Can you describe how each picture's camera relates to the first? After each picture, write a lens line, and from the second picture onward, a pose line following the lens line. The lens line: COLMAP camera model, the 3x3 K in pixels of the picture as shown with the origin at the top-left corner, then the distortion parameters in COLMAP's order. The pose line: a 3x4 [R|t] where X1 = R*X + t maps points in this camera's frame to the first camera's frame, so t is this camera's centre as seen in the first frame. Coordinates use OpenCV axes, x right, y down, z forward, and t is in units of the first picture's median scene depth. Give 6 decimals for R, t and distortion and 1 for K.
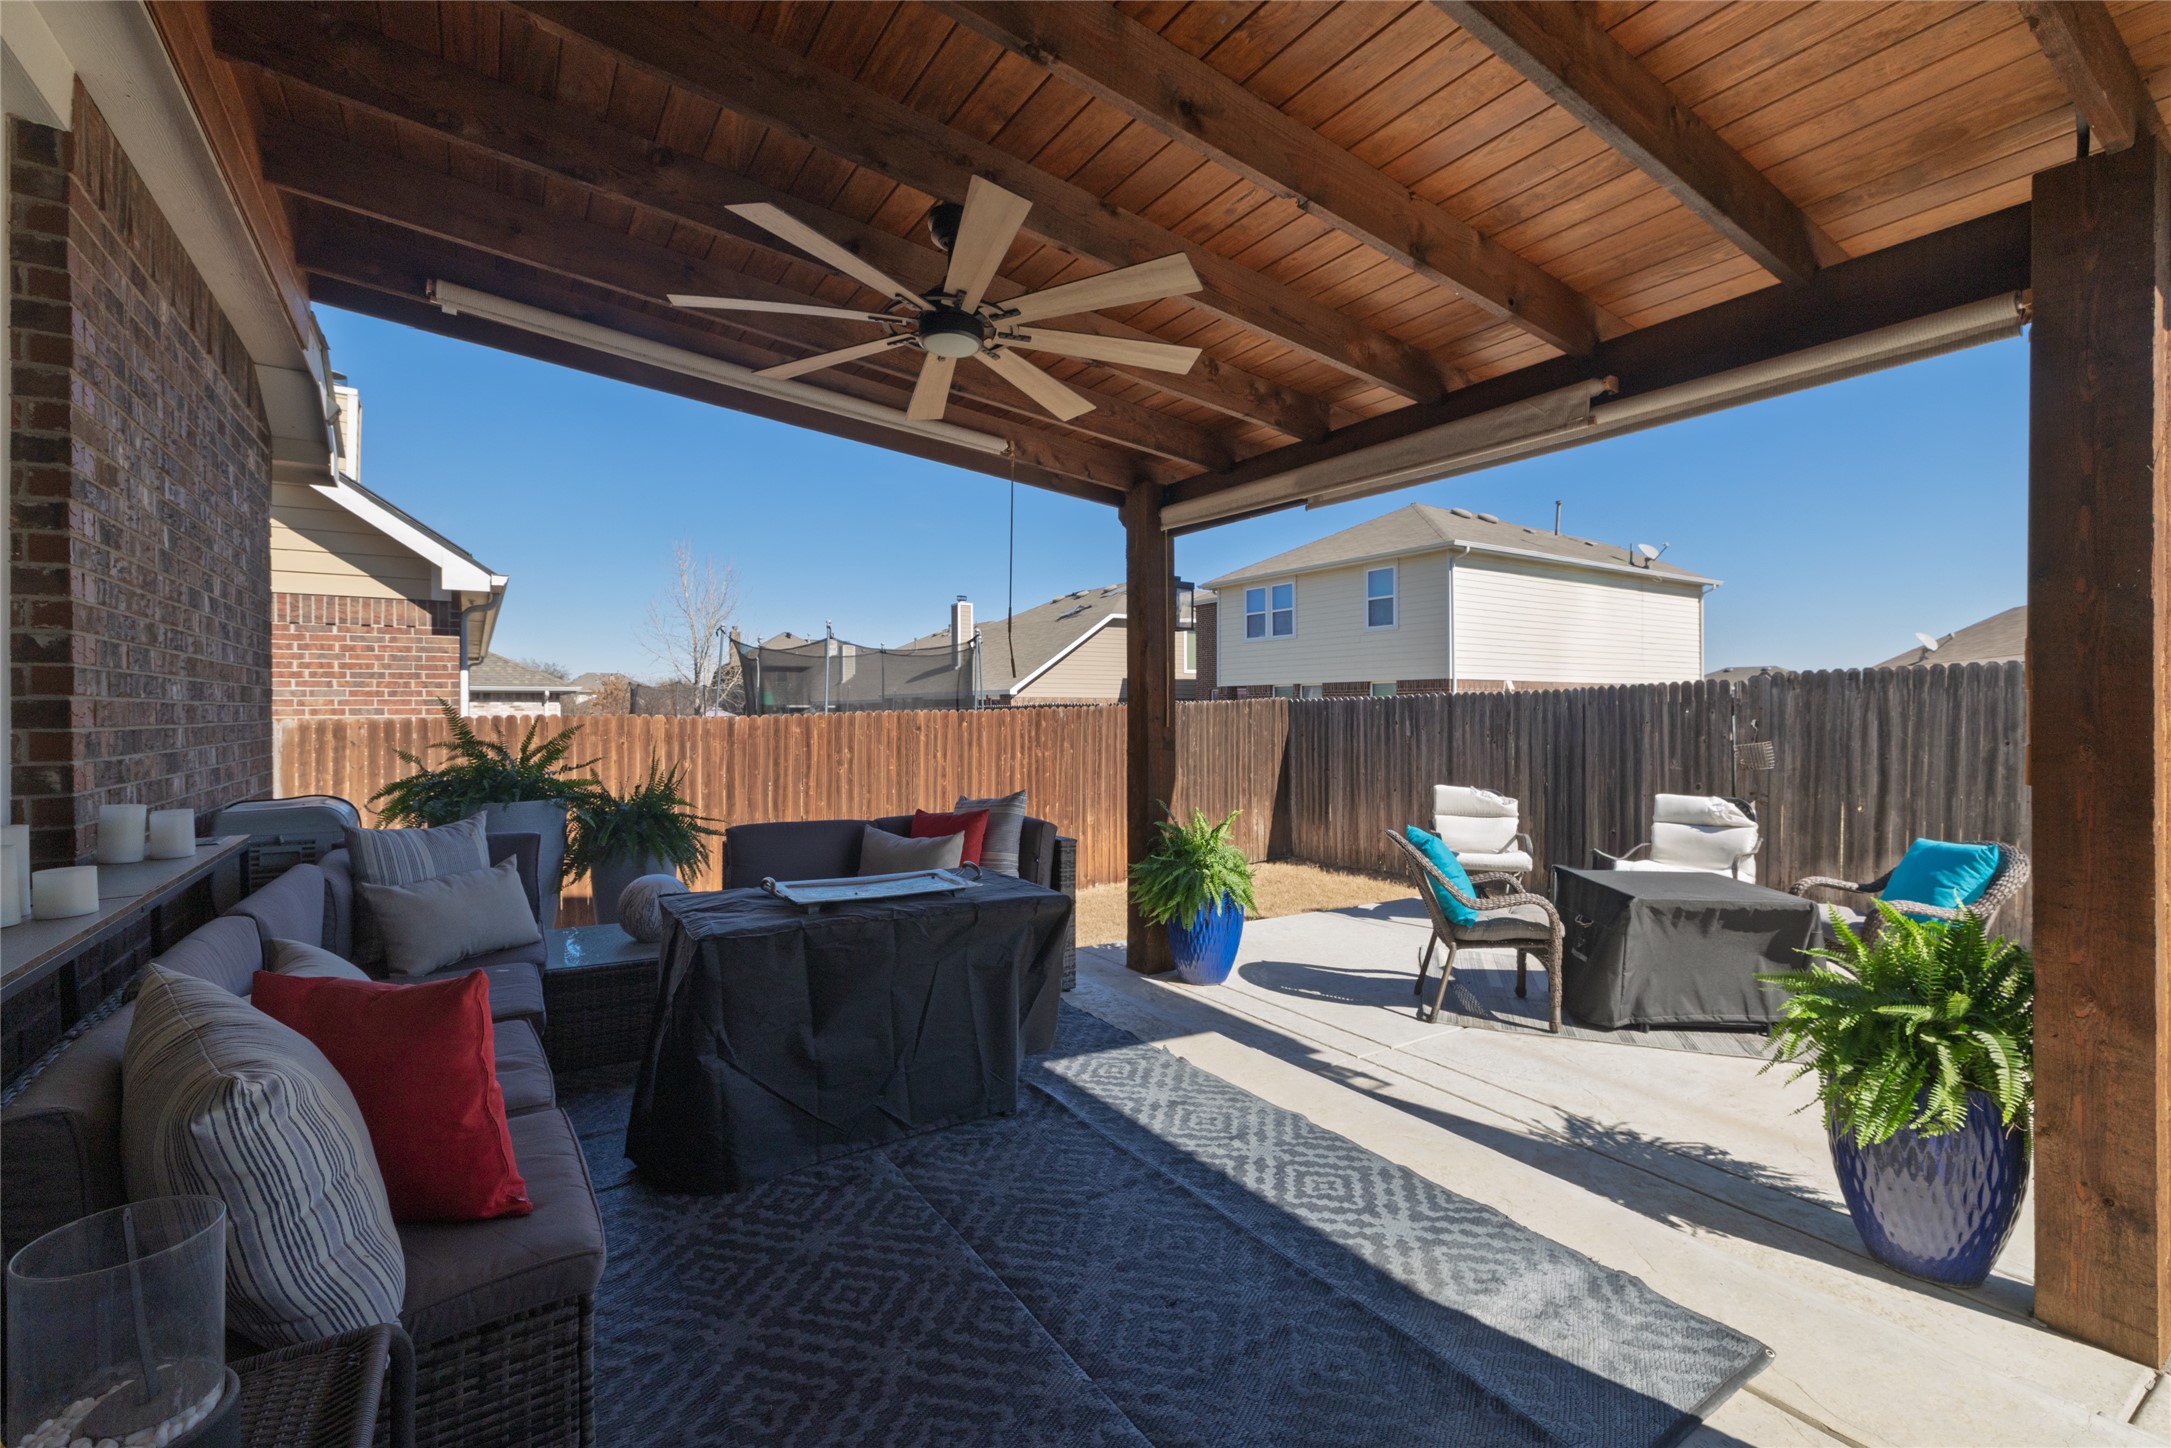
lens RADIAL K [[935.2, 0, 1099.5], [0, 935.2, 712.5], [0, 0, 1]] dist [-0.007090, 0.003322]
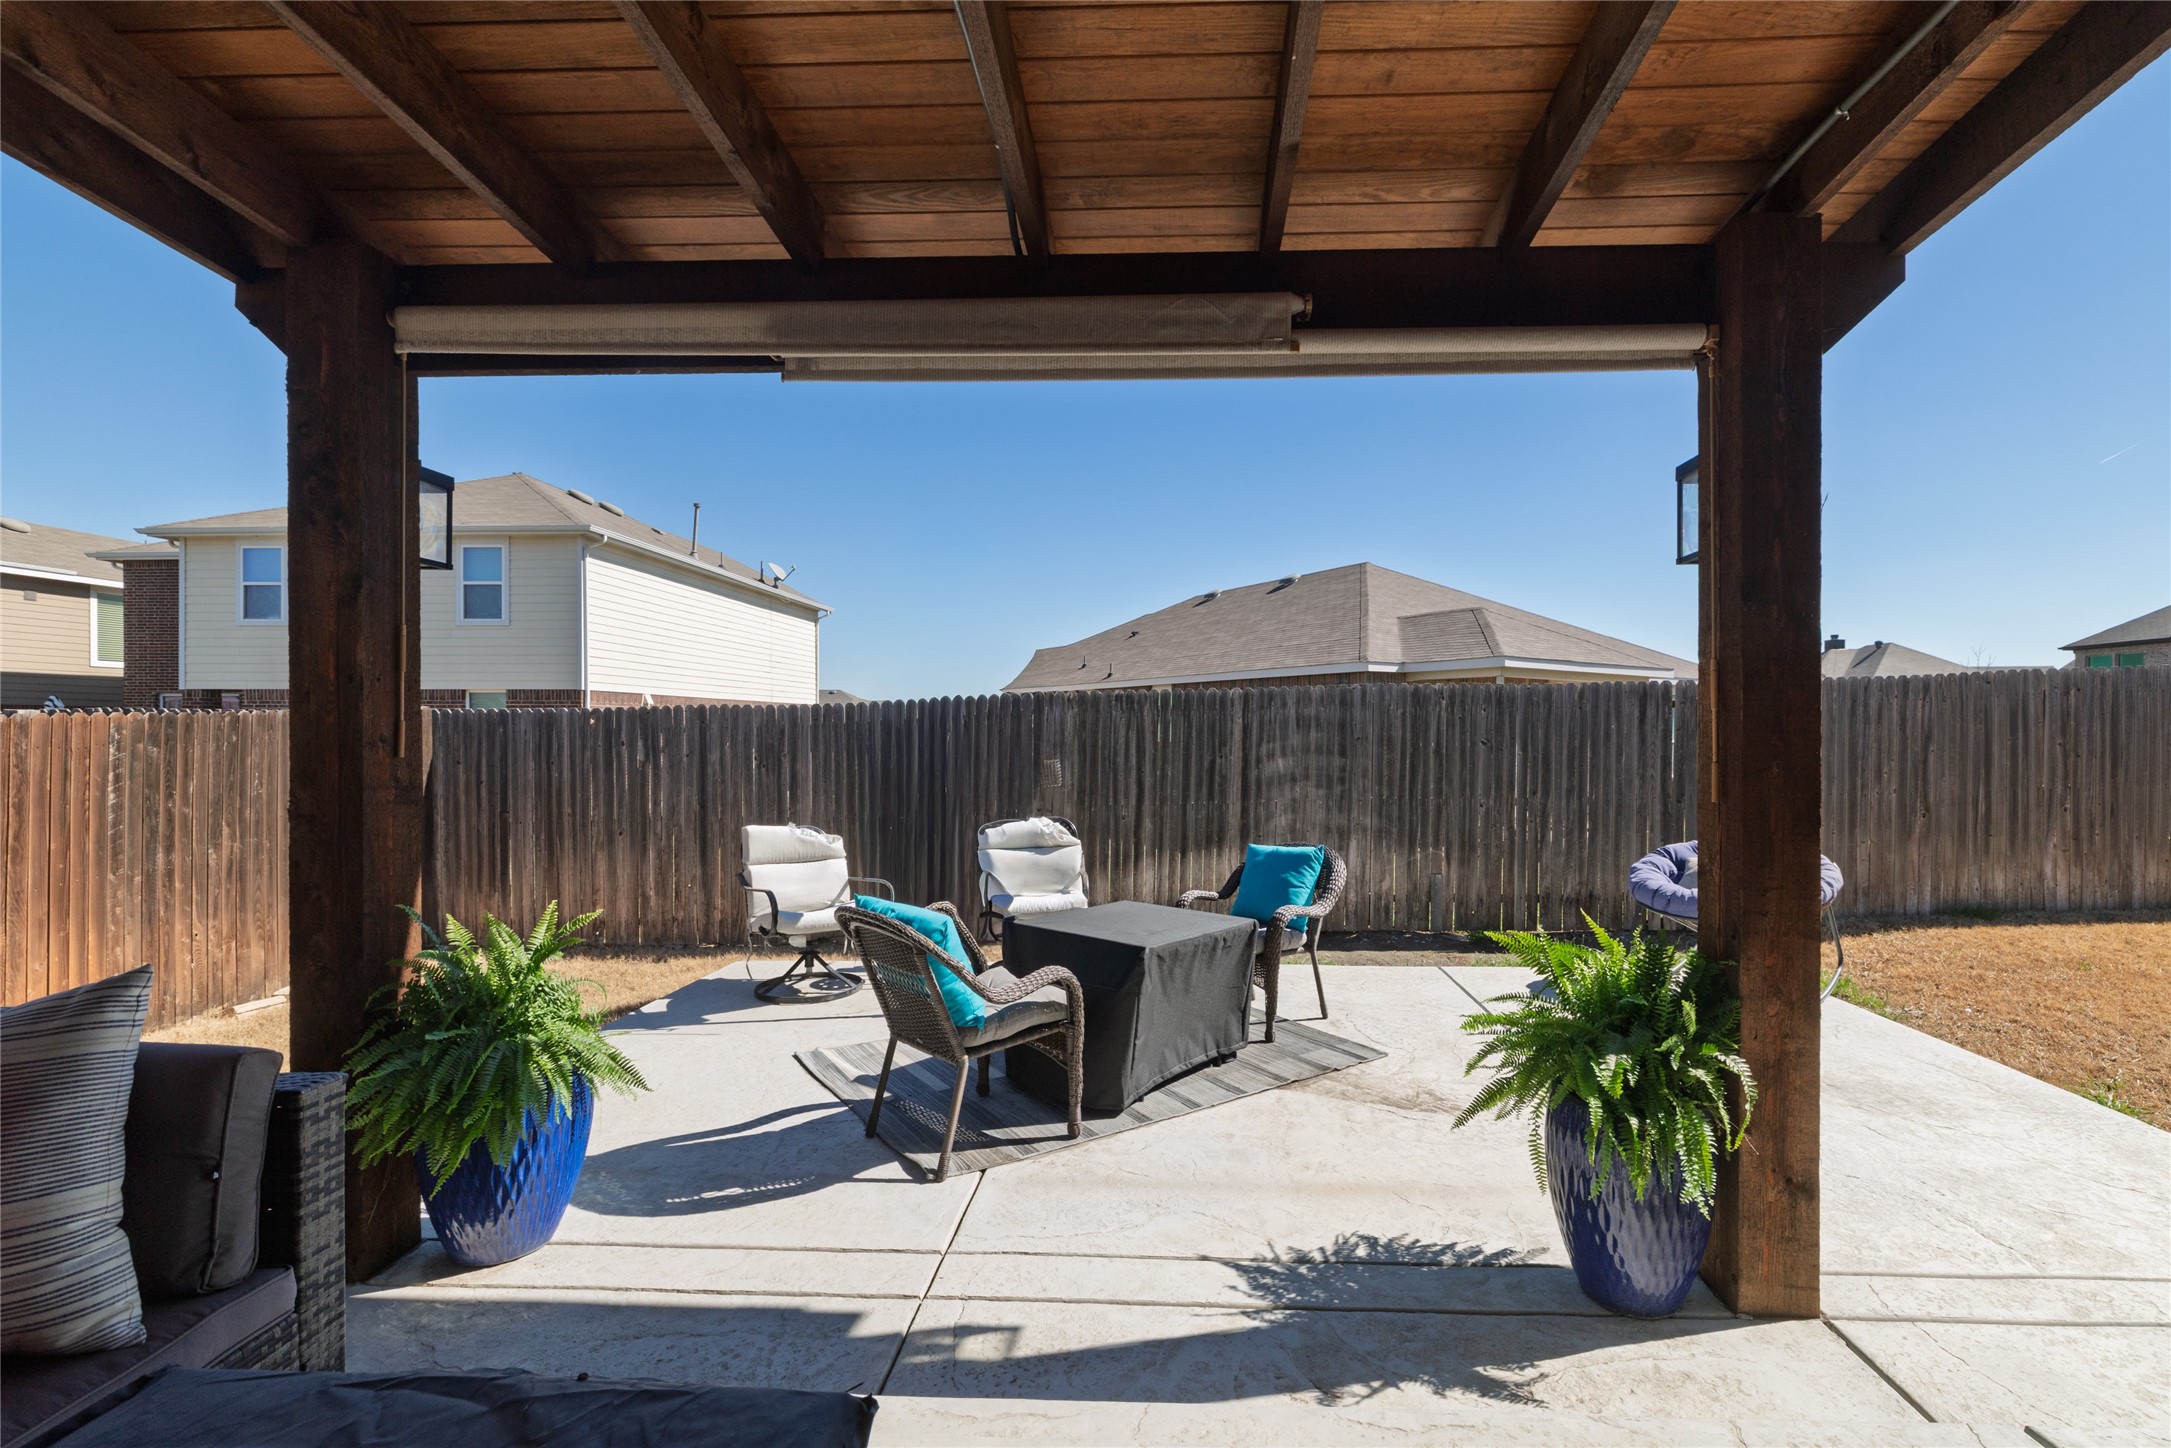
lens RADIAL K [[935.2, 0, 1083.5], [0, 935.2, 734.1], [0, 0, 1]] dist [-0.007090, 0.003322]
pose [[0.586247, -0.000920, 0.810132, -0.106225], [-0.002292, 0.999993, 0.002795, 0.000829], [-0.810129, -0.003495, 0.586241, 0.388263]]
